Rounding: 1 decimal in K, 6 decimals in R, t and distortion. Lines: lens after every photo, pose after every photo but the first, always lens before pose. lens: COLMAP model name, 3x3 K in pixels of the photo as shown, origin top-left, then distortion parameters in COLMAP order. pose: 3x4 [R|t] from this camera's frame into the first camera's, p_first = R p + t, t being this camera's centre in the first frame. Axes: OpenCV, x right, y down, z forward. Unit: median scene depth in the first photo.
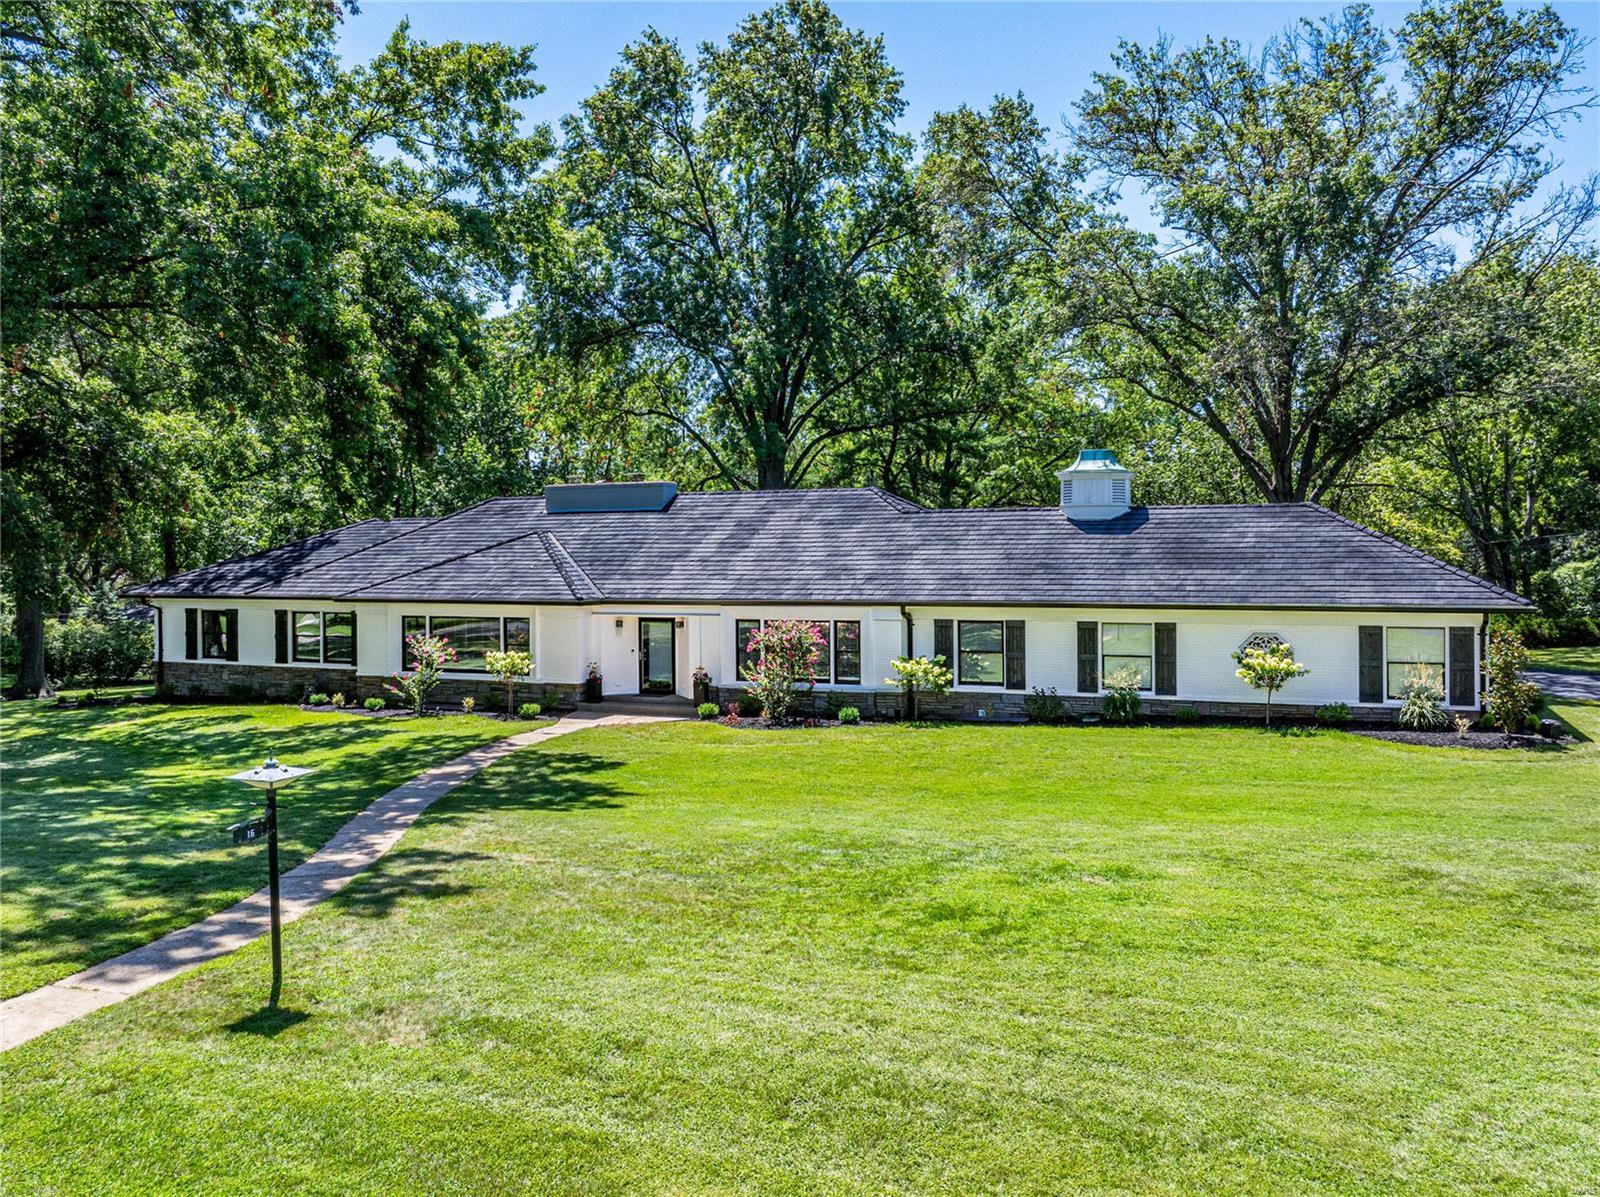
lens RADIAL K [[1268.1, 0, 805.0], [0, 1268.1, 557.5], [0, 0, 1]] dist [-0.014063, -0.016913]
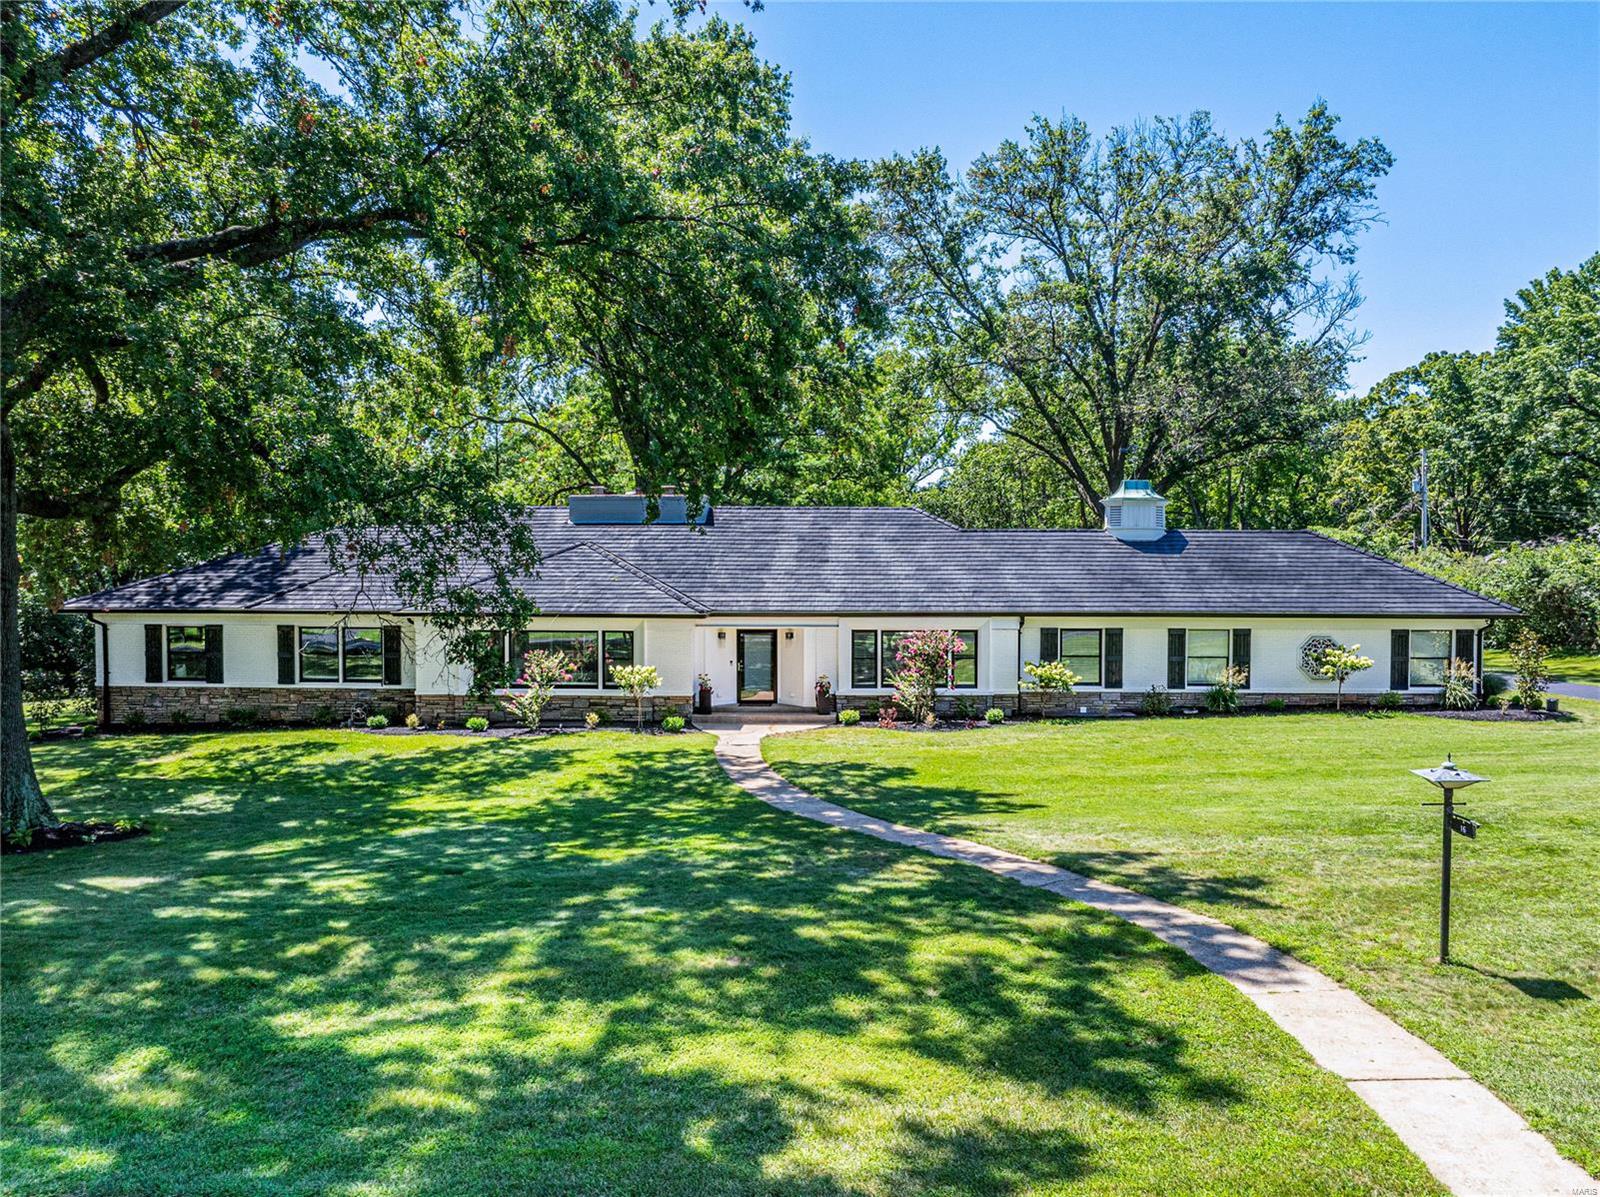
lens RADIAL K [[1205.5, 0, 830.6], [0, 1205.5, 603.0], [0, 0, 1]] dist [-0.025698, 0.002275]
pose [[0.932476, -0.003532, 0.361213, -0.442276], [-0.007401, 0.999555, 0.028881, -0.002681], [-0.361155, -0.029605, 0.932036, 0.073463]]
